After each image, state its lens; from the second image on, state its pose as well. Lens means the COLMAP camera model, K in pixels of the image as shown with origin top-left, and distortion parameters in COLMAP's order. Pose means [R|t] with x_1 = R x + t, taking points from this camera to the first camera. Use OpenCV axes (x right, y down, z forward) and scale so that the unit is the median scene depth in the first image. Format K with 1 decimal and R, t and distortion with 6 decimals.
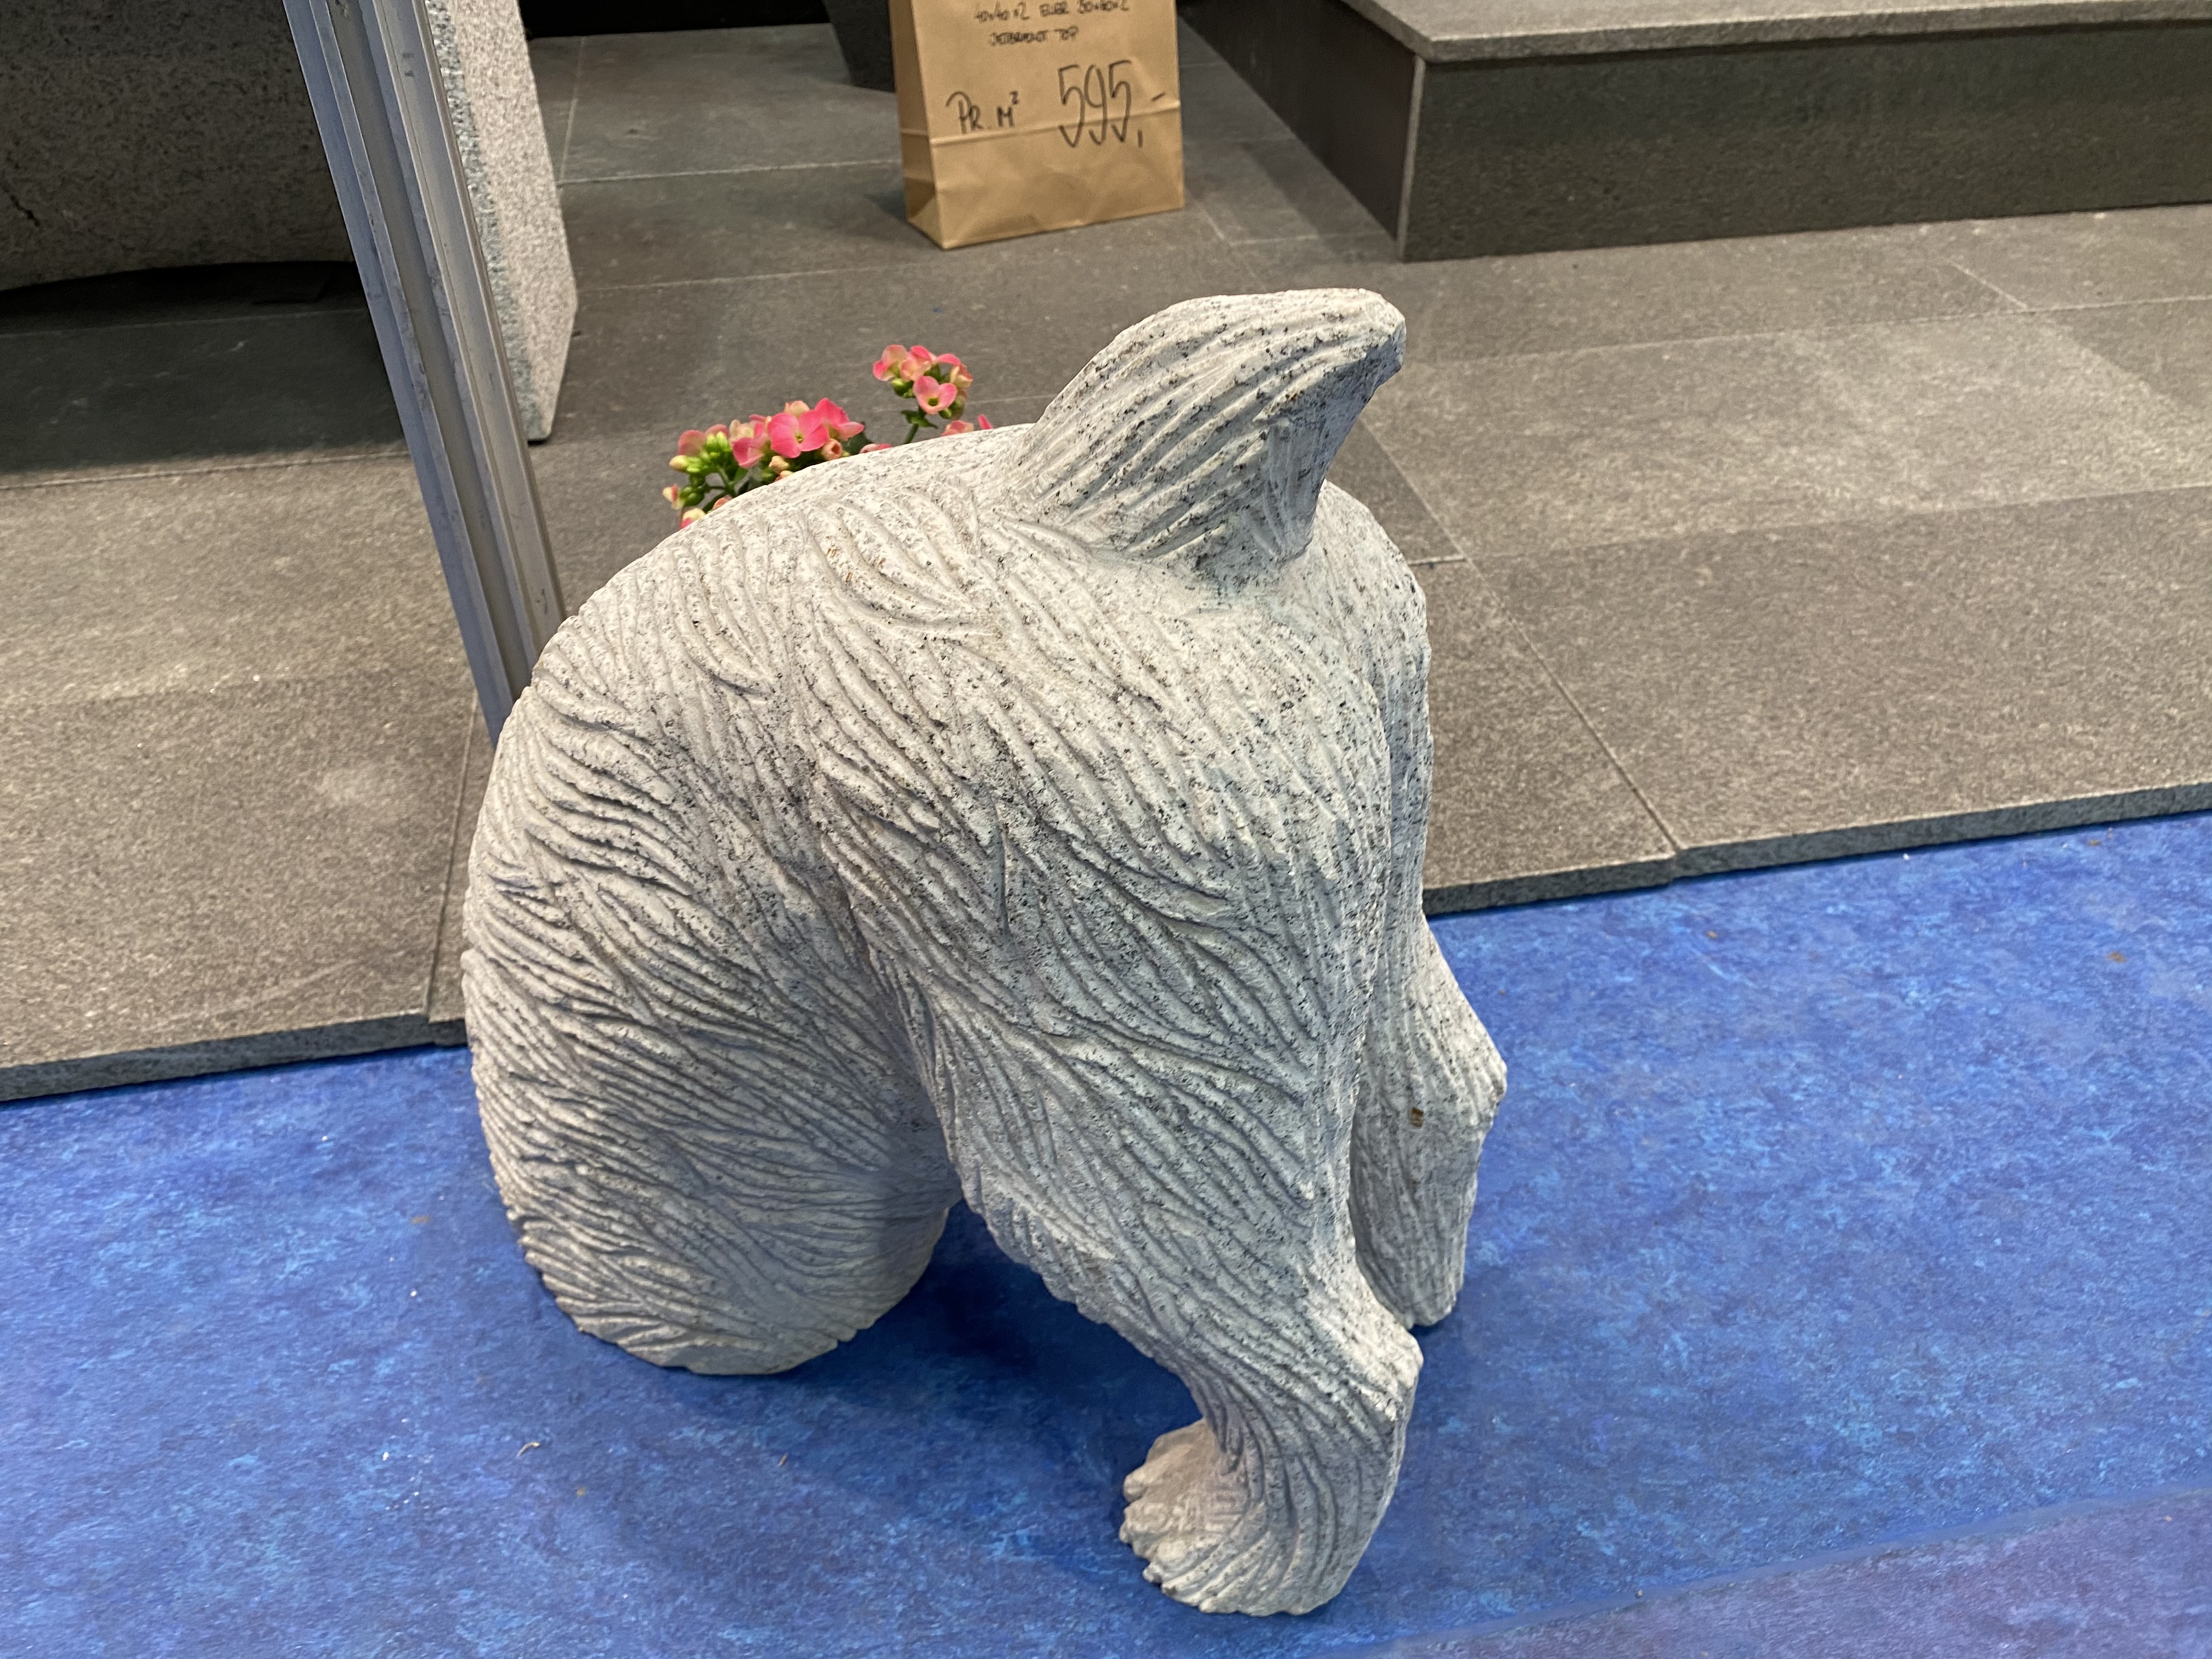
lens RADIAL K [[1698.1, 0, 1155.1], [0, 1698.1, 838.9], [0, 0, 1]] dist [0.026926, -0.037048]
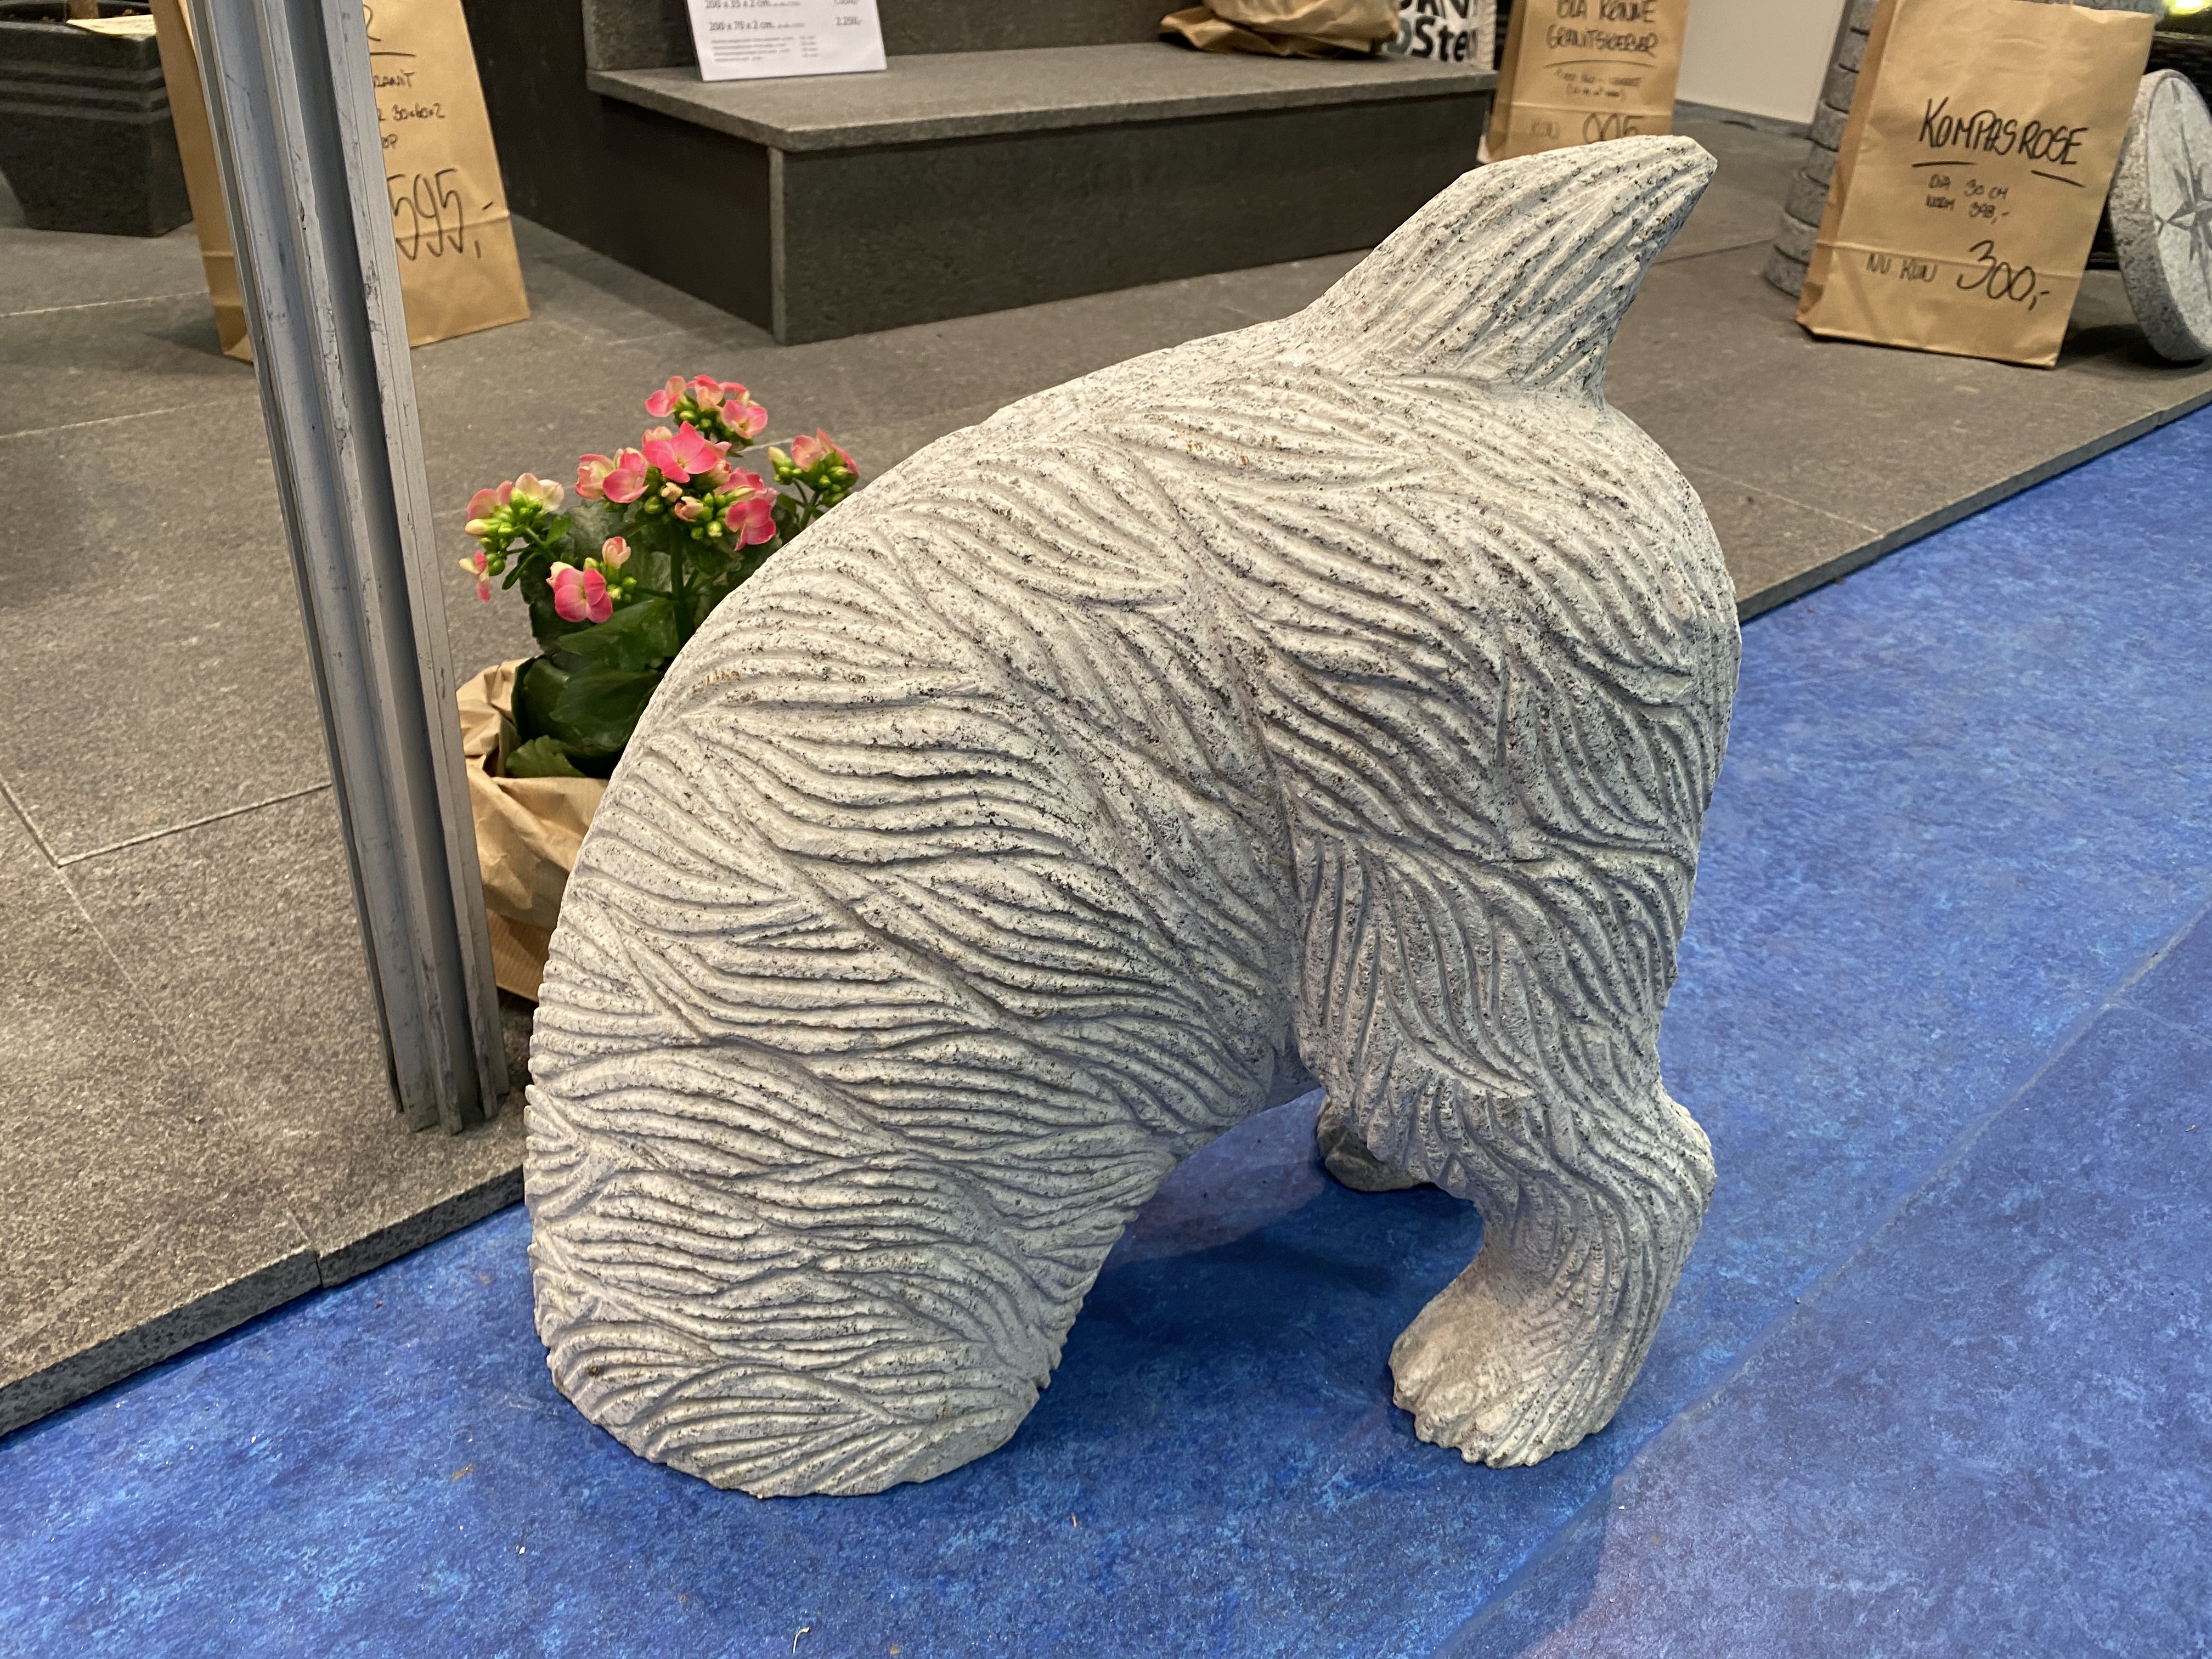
lens RADIAL K [[1698.1, 0, 1009.5], [0, 1698.1, 843.2], [0, 0, 1]] dist [0.026926, -0.037048]
pose [[0.853639, -0.218180, 0.472968, -0.717107], [0.264657, 0.963775, -0.033080, 0.049694], [-0.448617, 0.153413, 0.880459, 0.204068]]
